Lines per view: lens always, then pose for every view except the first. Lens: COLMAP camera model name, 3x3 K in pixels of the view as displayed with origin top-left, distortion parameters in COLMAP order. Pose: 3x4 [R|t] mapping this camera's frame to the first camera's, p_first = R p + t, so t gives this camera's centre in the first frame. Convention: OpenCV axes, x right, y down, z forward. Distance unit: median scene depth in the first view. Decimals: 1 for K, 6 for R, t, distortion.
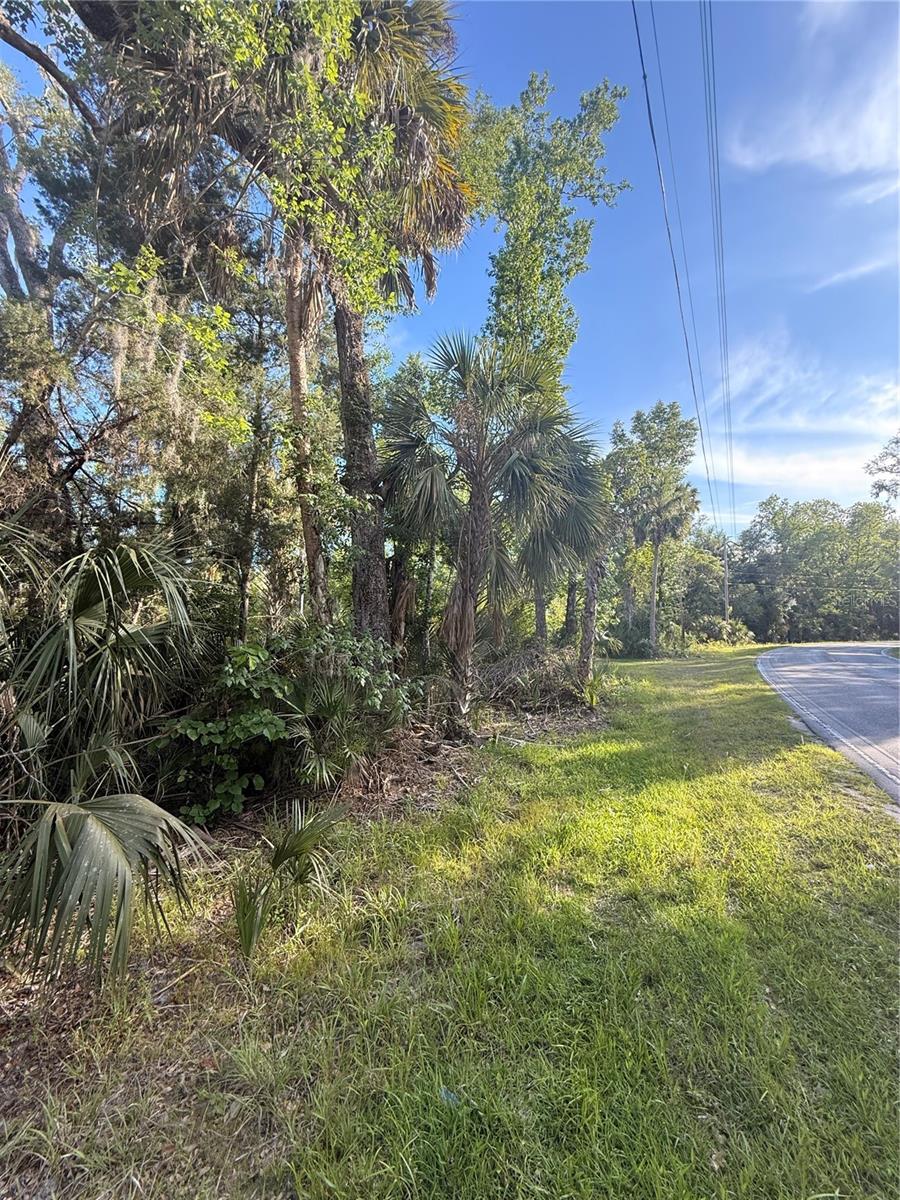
lens RADIAL K [[475.6, 0, 450.7], [0, 475.6, 597.4], [0, 0, 1]] dist [-0.001507, 0.000463]
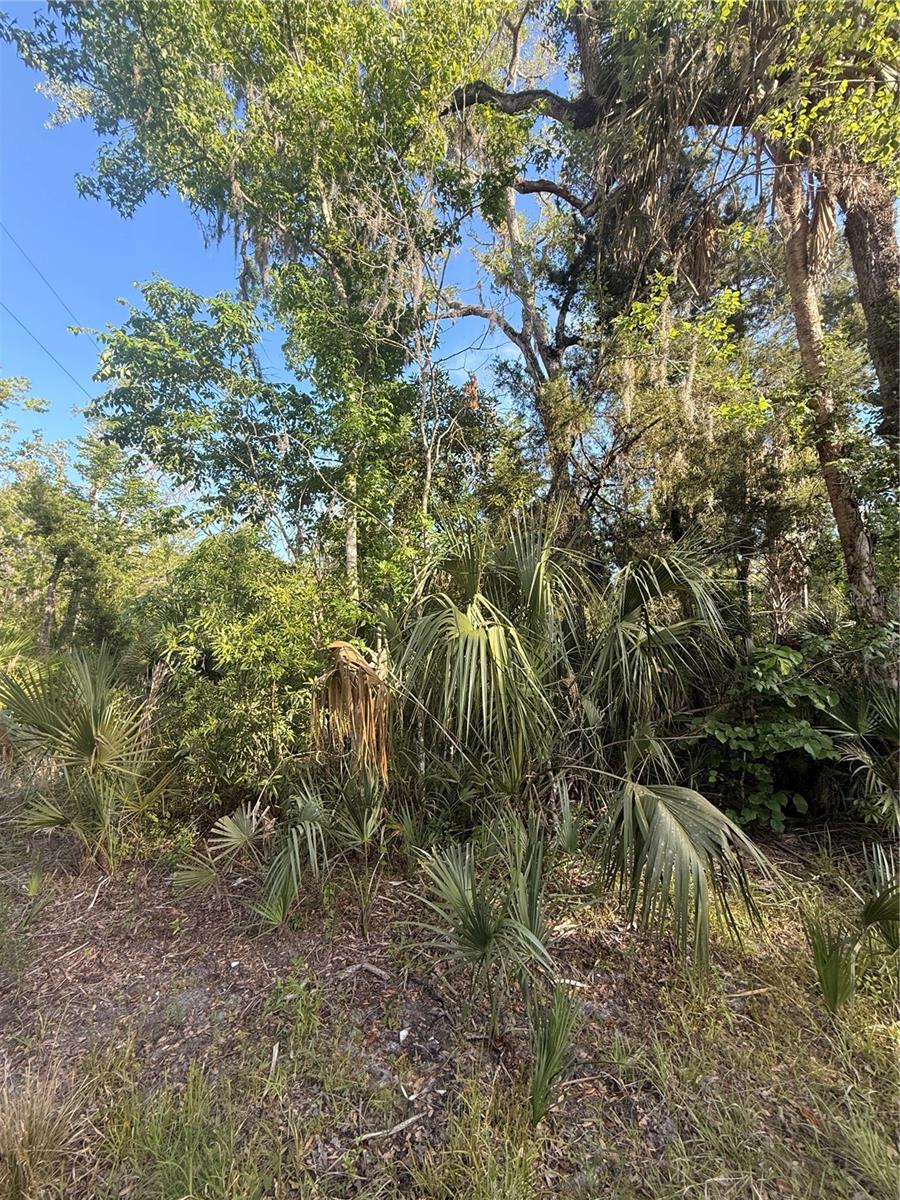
lens RADIAL K [[475.6, 0, 450.5], [0, 475.6, 597.1], [0, 0, 1]] dist [-0.001507, 0.000463]
pose [[0.595055, -0.064438, -0.801098, -0.068439], [0.071953, 0.997049, -0.026753, -0.012414], [0.800458, -0.041721, 0.597936, -0.021530]]
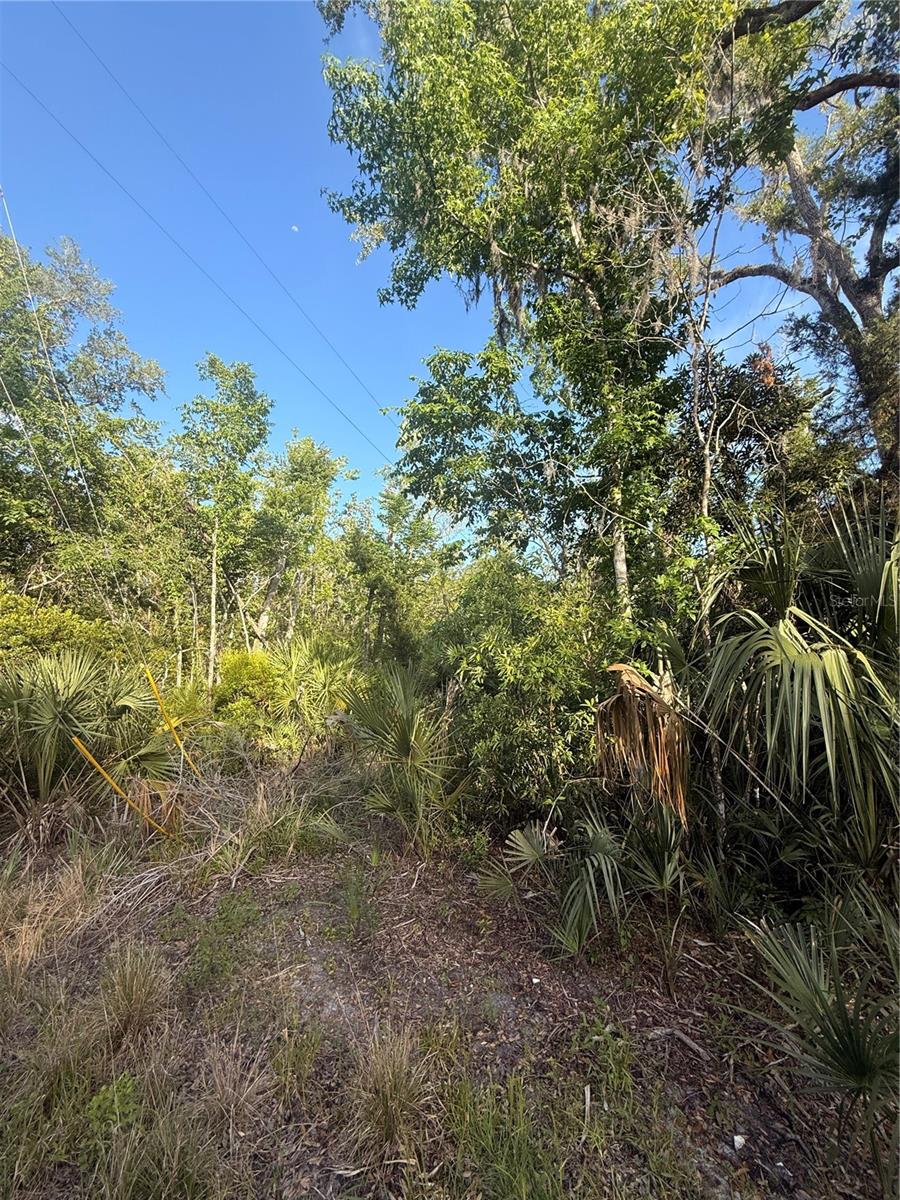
lens RADIAL K [[475.6, 0, 452.3], [0, 475.6, 597.2], [0, 0, 1]] dist [-0.001507, 0.000463]
pose [[0.120065, -0.109015, -0.986762, -0.095734], [0.092554, 0.990853, -0.098205, -0.028849], [0.988442, -0.079538, 0.129057, -0.049223]]
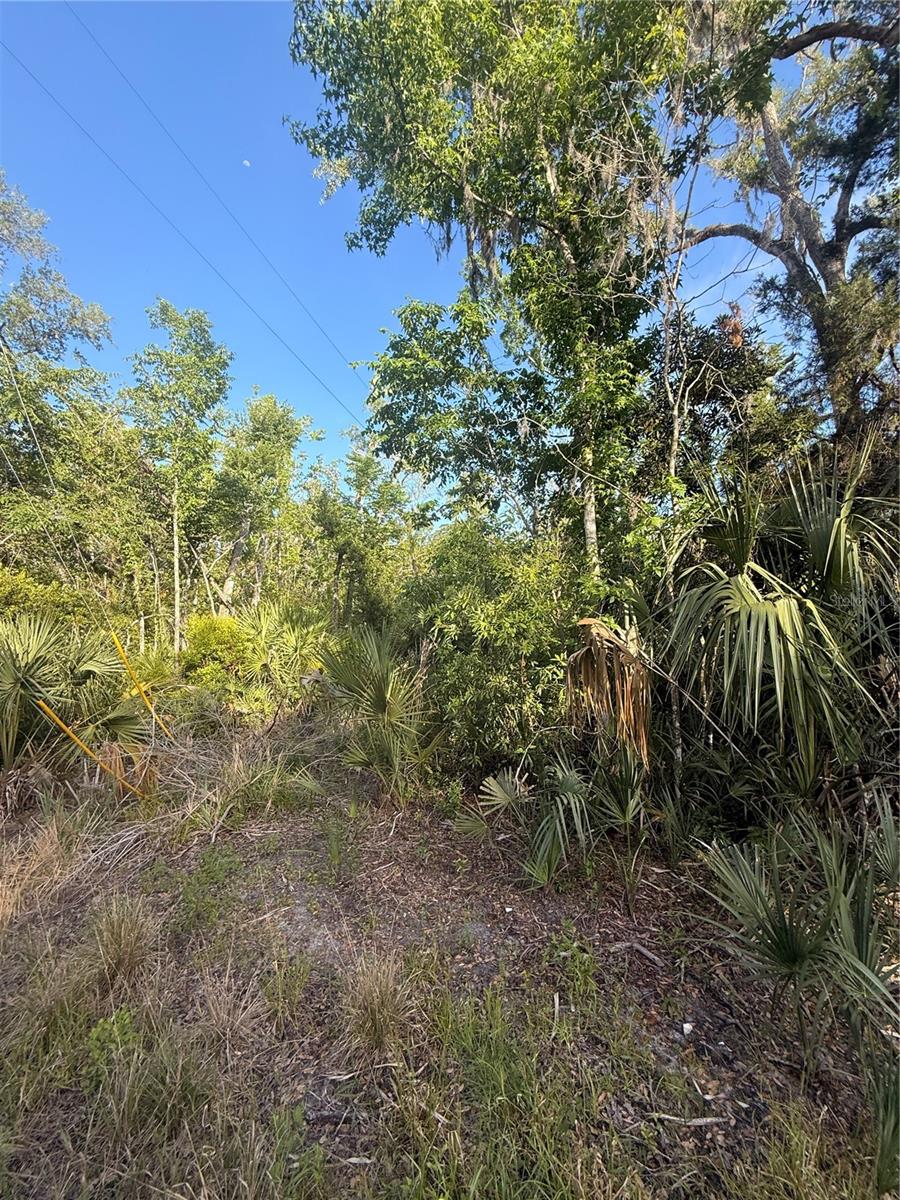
lens RADIAL K [[475.6, 0, 451.3], [0, 475.6, 596.8], [0, 0, 1]] dist [-0.001507, 0.000463]
pose [[0.183015, -0.041254, -0.982244, -0.087385], [0.101316, 0.994591, -0.022895, -0.013770], [0.977876, -0.095327, 0.186204, -0.064059]]
